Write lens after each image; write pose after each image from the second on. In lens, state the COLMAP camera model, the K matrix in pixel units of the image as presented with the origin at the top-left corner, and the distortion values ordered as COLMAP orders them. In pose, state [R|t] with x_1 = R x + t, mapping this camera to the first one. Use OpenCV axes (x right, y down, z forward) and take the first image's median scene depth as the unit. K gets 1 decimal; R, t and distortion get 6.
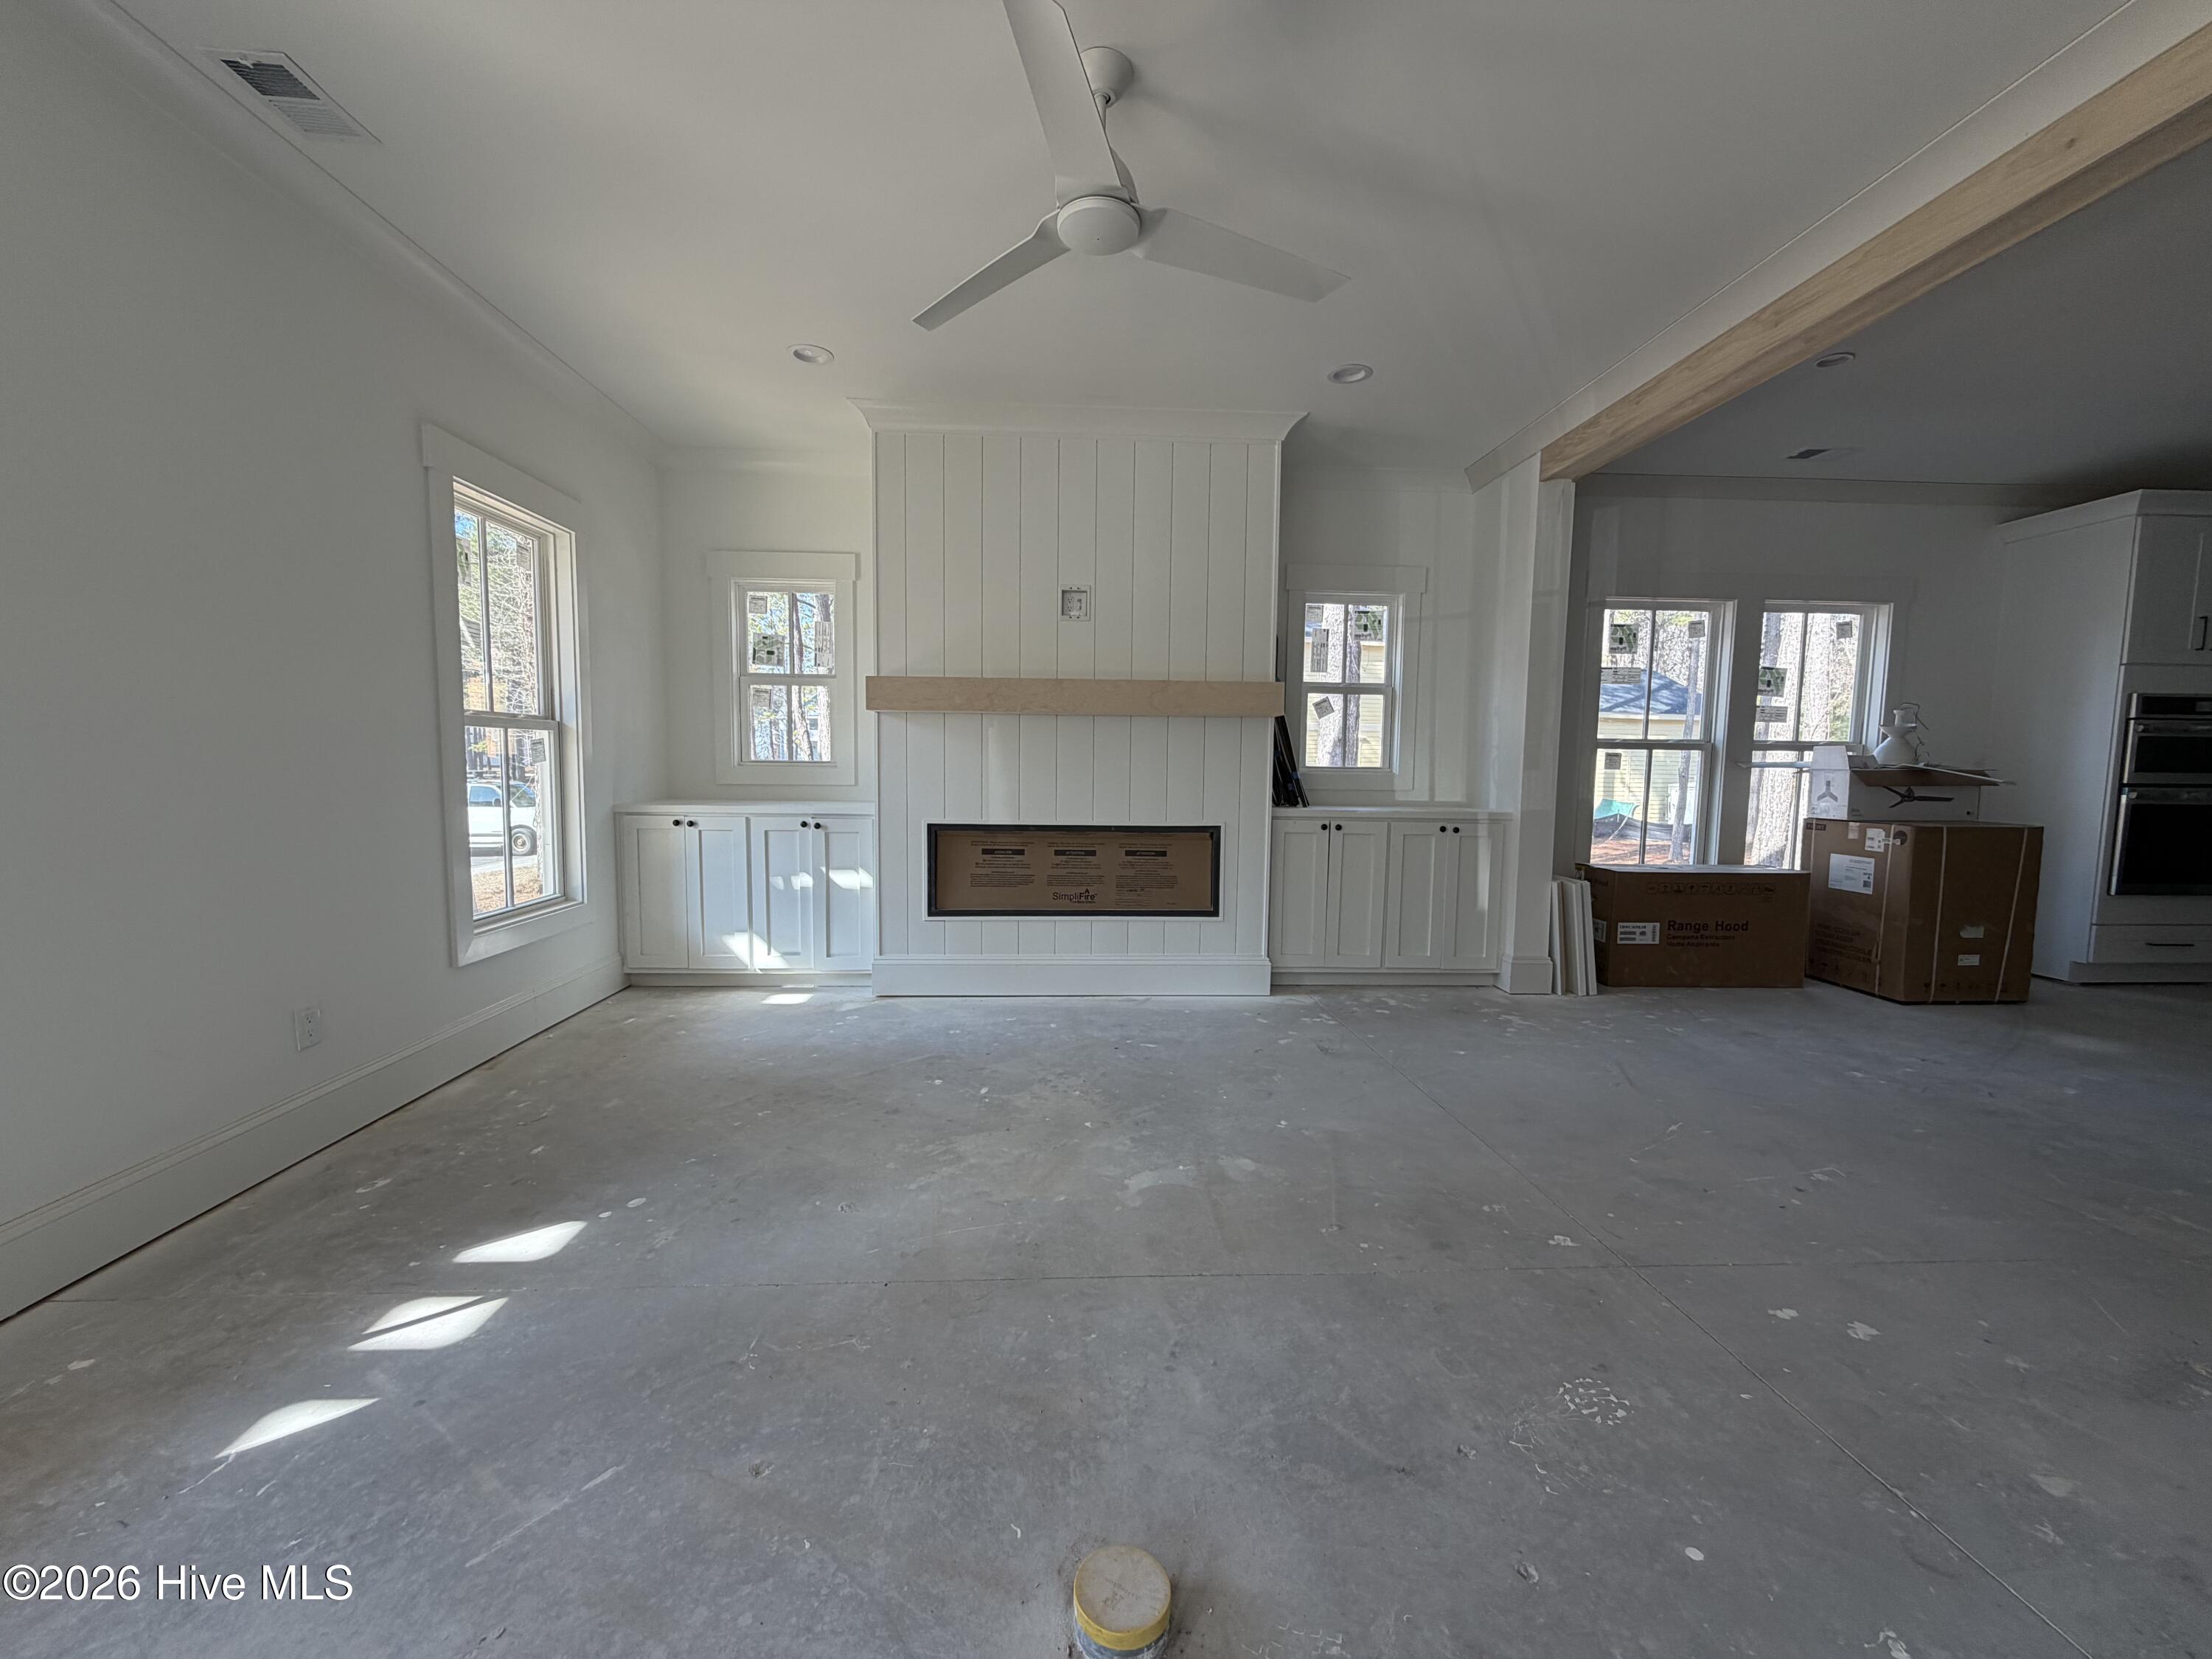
lens RADIAL K [[880.0, 0, 1098.9], [0, 880.0, 828.7], [0, 0, 1]] dist [-0.000547, -0.000193]
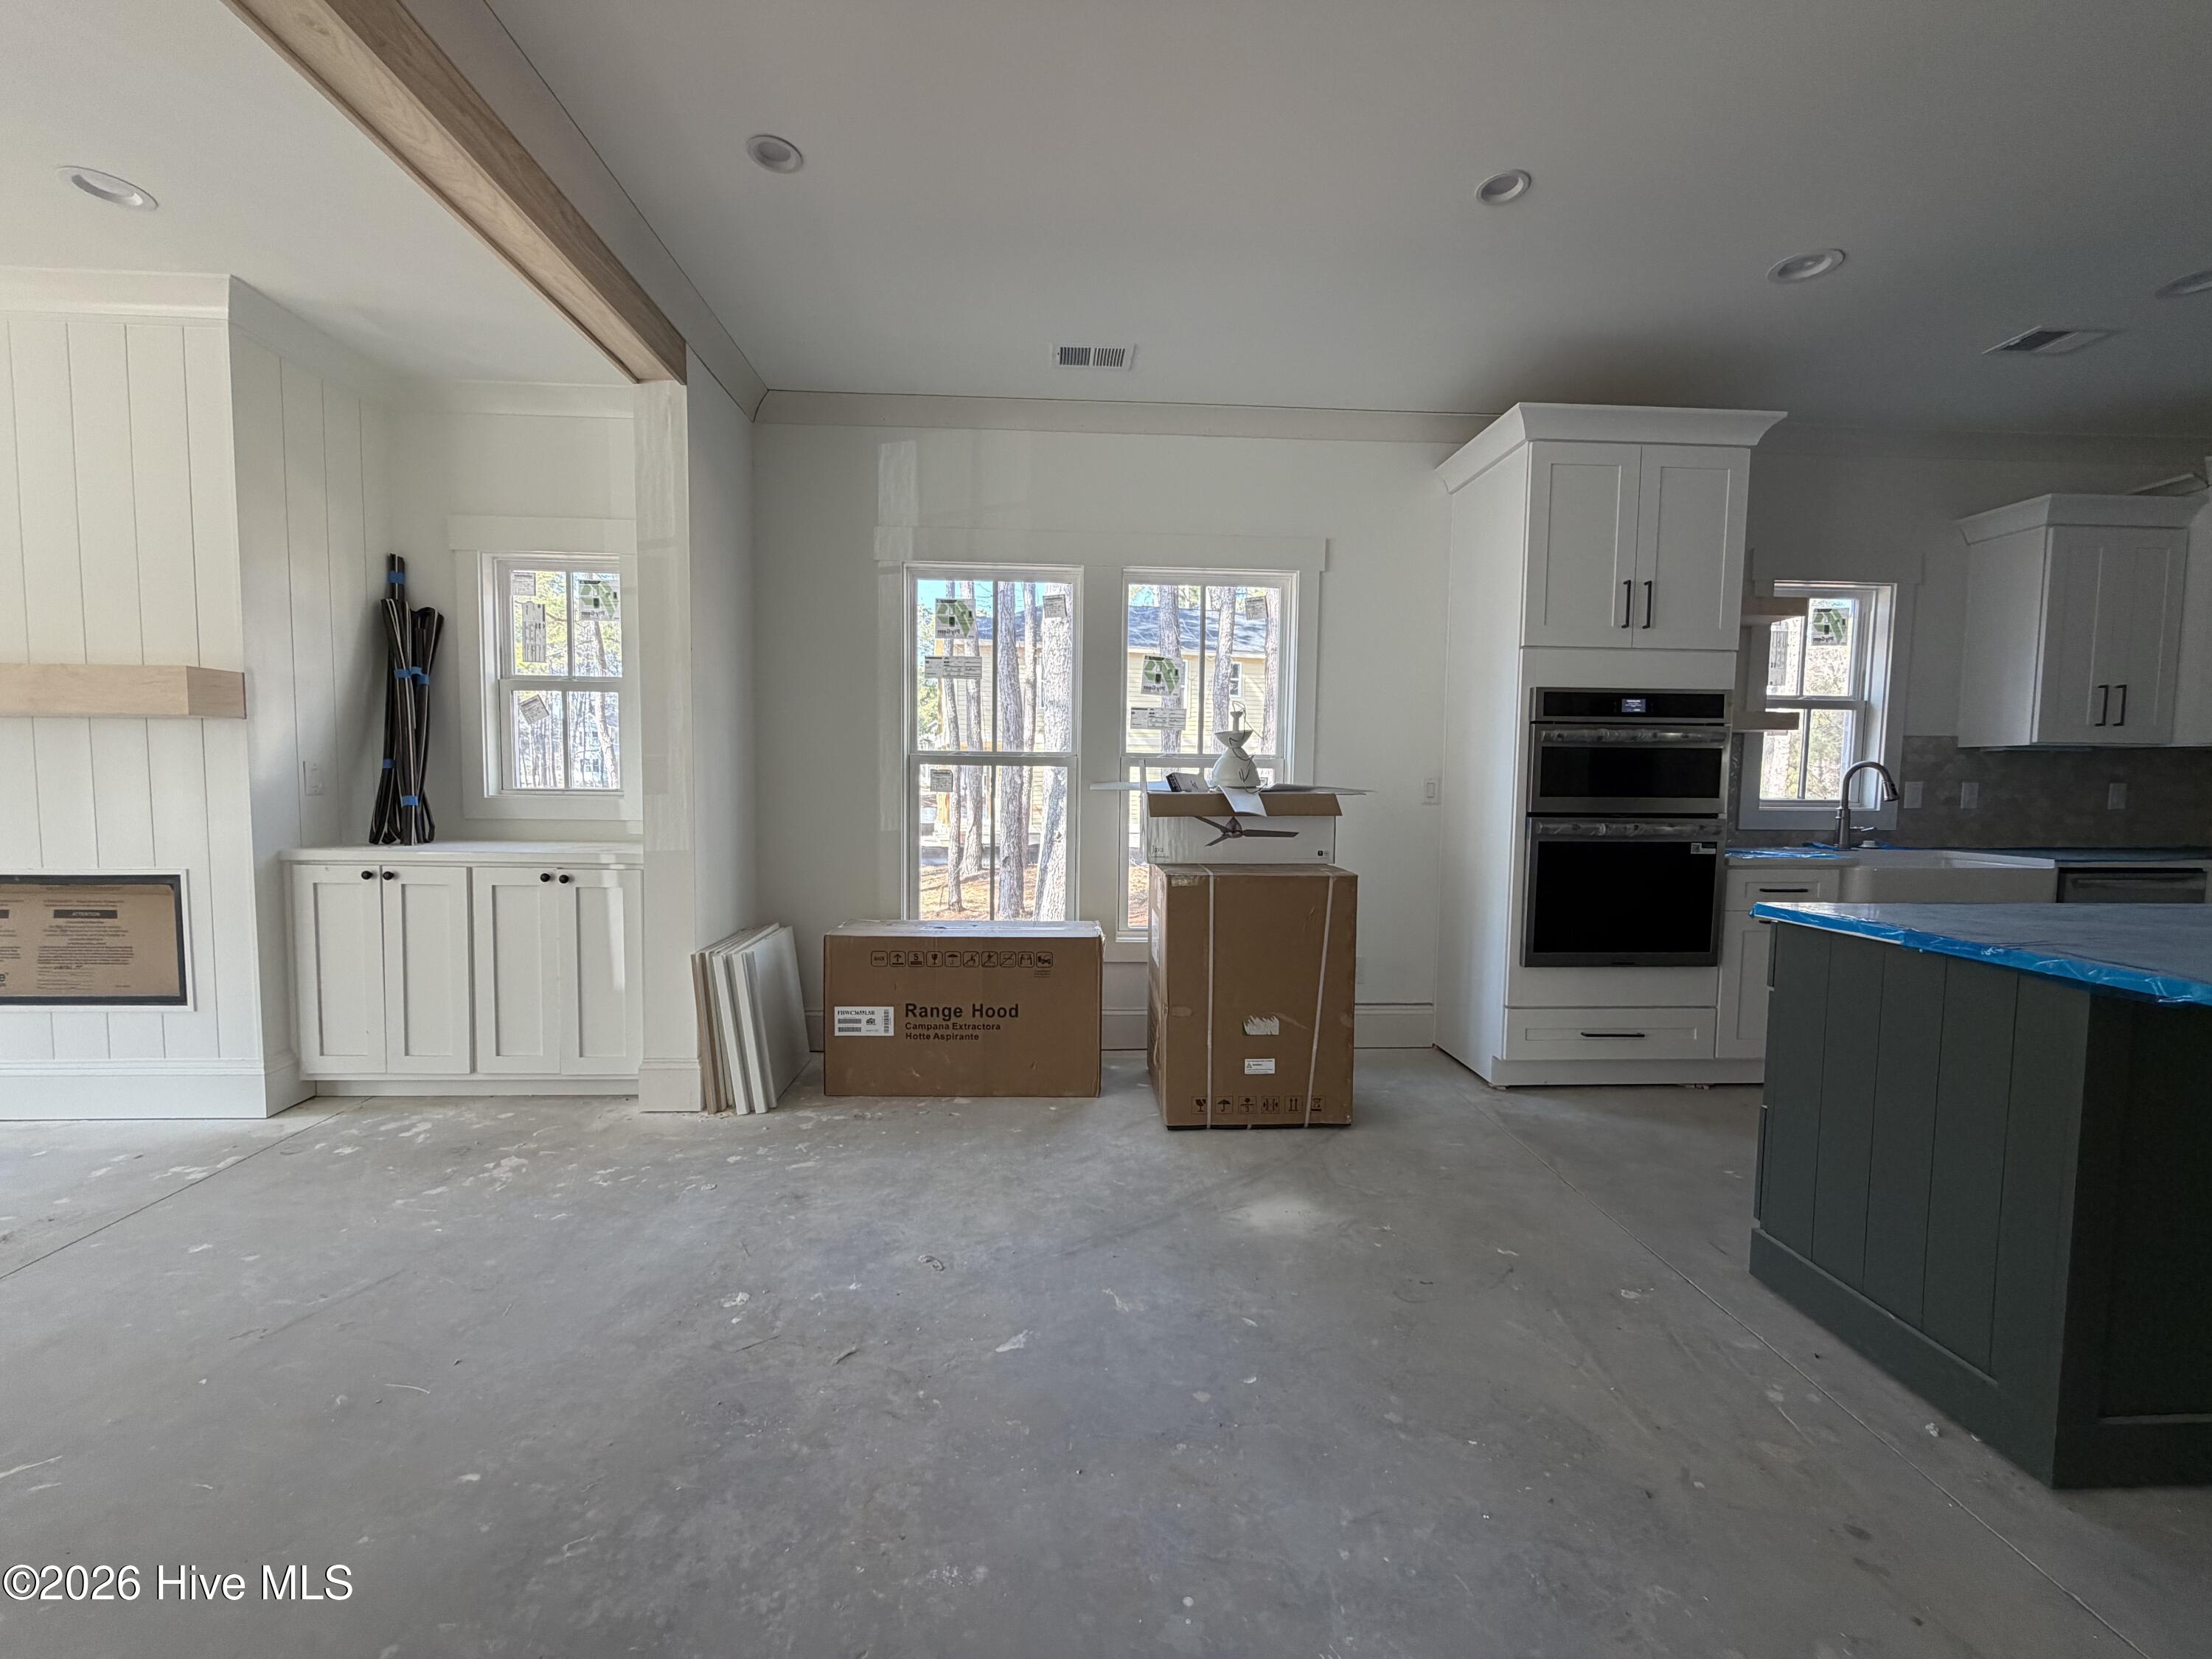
lens RADIAL K [[880.0, 0, 1101.0], [0, 880.0, 829.3], [0, 0, 1]] dist [-0.000547, -0.000193]
pose [[0.999974, -0.000356, 0.007246, 0.852696], [0.000490, 0.999828, -0.018534, -0.025663], [-0.007238, 0.018537, 0.999802, 0.297252]]
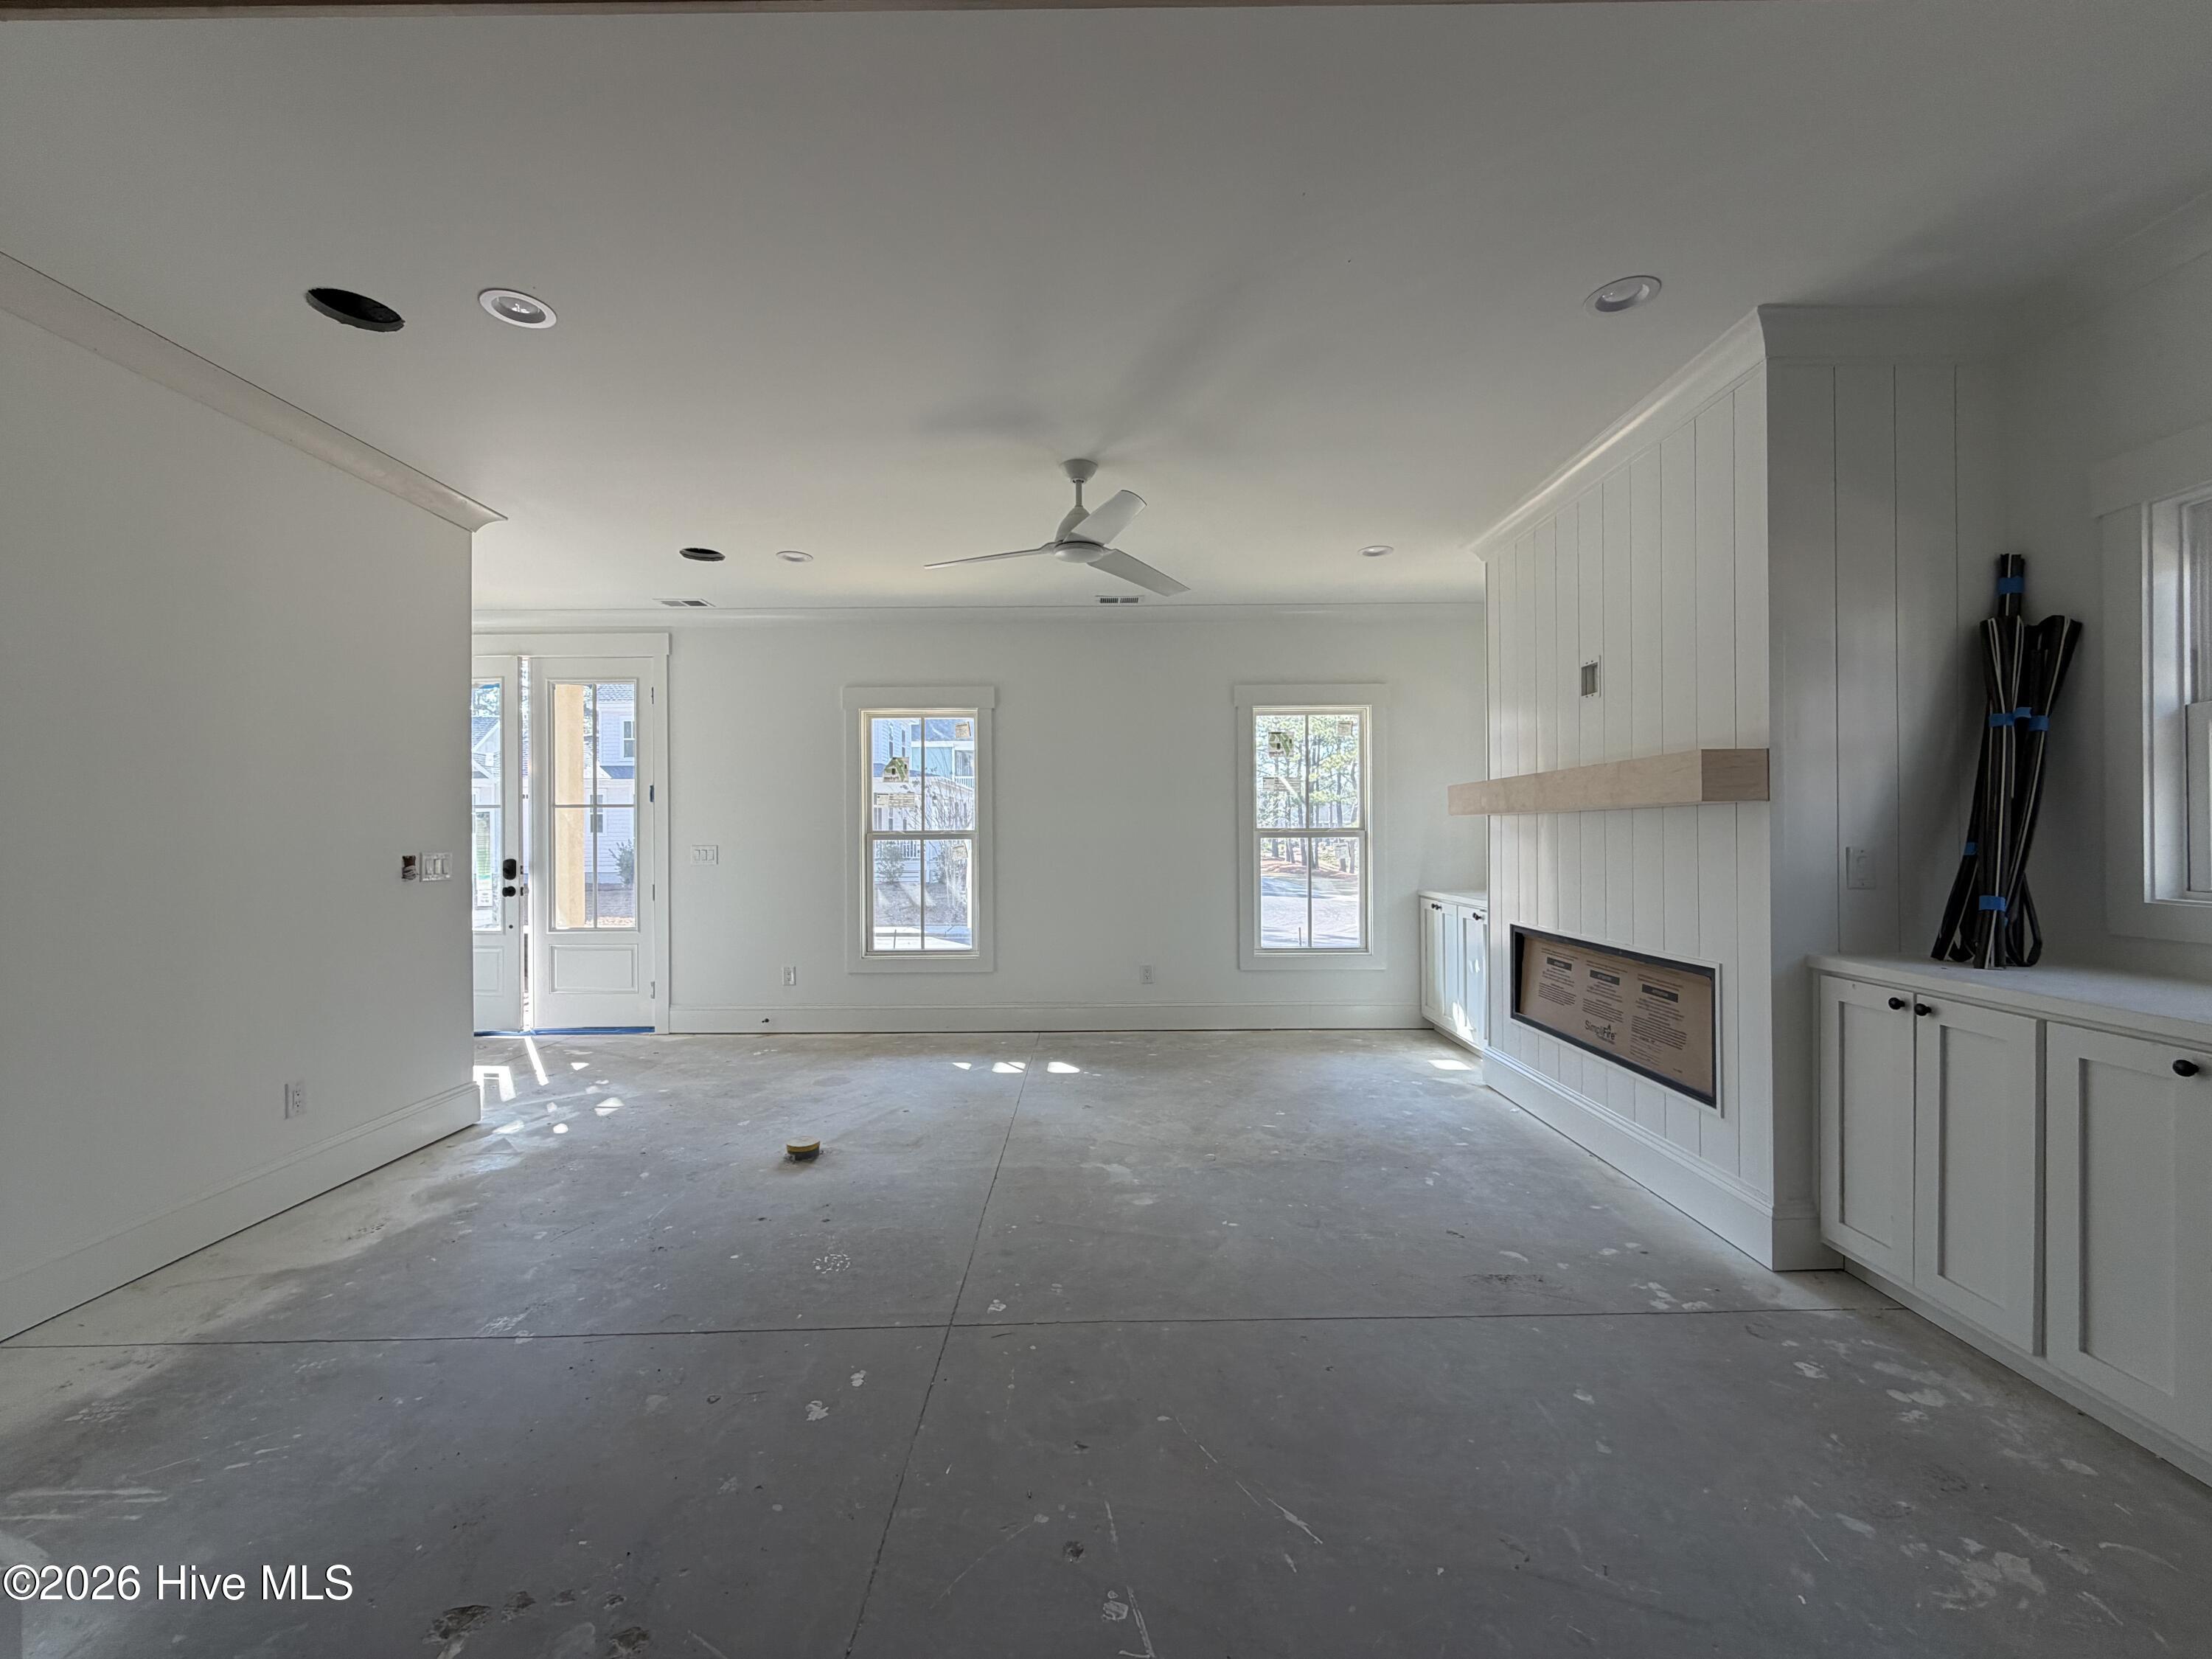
lens RADIAL K [[880.0, 0, 1099.7], [0, 880.0, 831.4], [0, 0, 1]] dist [-0.000547, -0.000193]
pose [[-0.052529, -0.014899, -0.998508, 0.811537], [-0.071700, 0.997364, -0.011110, -0.064530], [0.996042, 0.071010, -0.053459, 0.565487]]
